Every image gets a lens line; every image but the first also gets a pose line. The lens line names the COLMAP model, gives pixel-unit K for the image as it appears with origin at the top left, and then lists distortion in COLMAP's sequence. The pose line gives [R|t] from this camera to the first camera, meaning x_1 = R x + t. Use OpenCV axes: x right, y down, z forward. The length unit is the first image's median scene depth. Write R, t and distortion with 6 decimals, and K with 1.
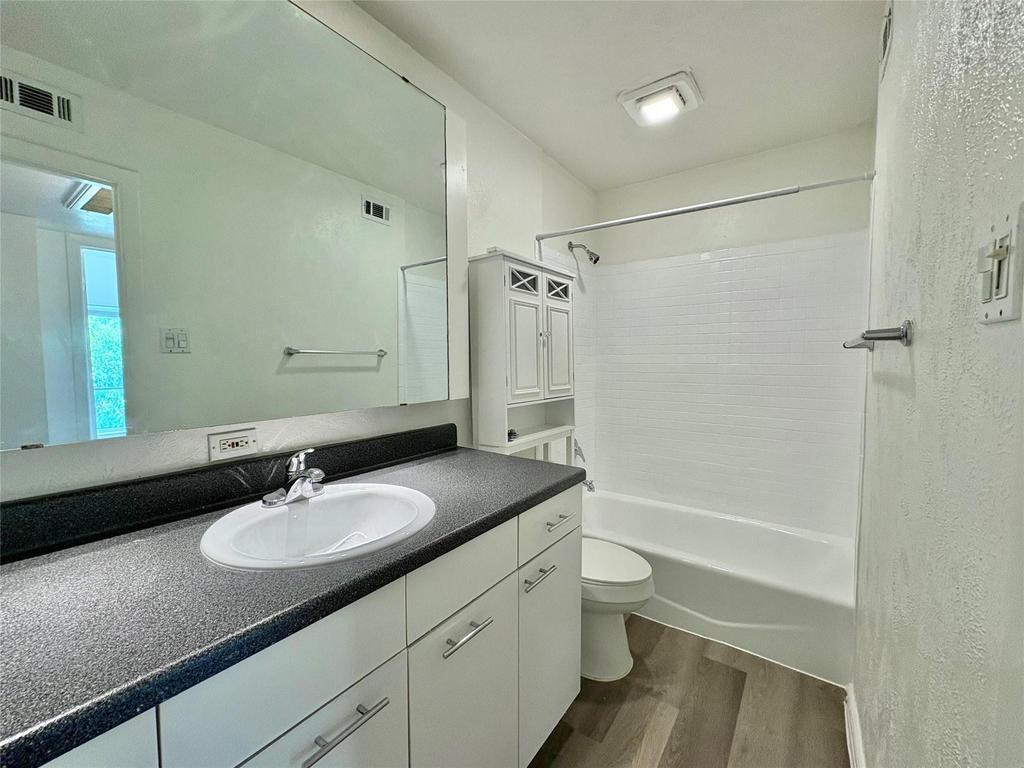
lens RADIAL K [[418.3, 0, 512.0], [0, 418.3, 384.0], [0, 0, 1]] dist [-0.000034, 0.000042]
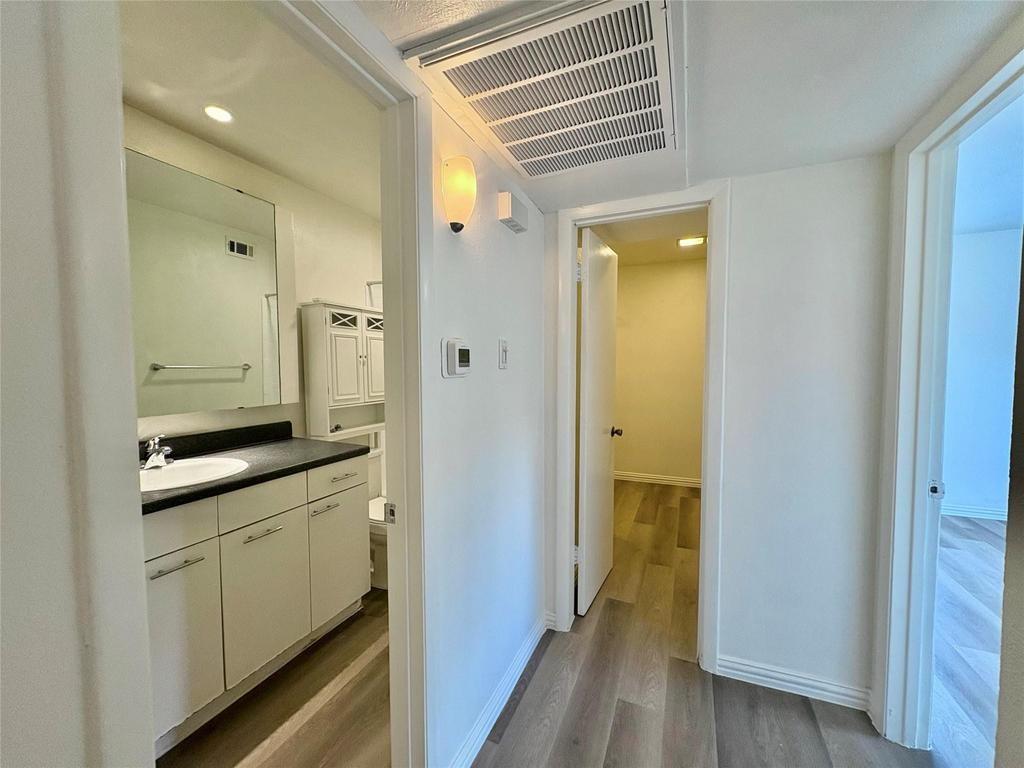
lens RADIAL K [[406.6, 0, 511.8], [0, 406.6, 384.9], [0, 0, 1]] dist [0.000402, 0.000163]
pose [[0.976934, -0.008715, 0.213365, 0.291530], [0.010571, 0.999916, -0.007561, -0.008030], [-0.213281, 0.009642, 0.976943, -0.479969]]
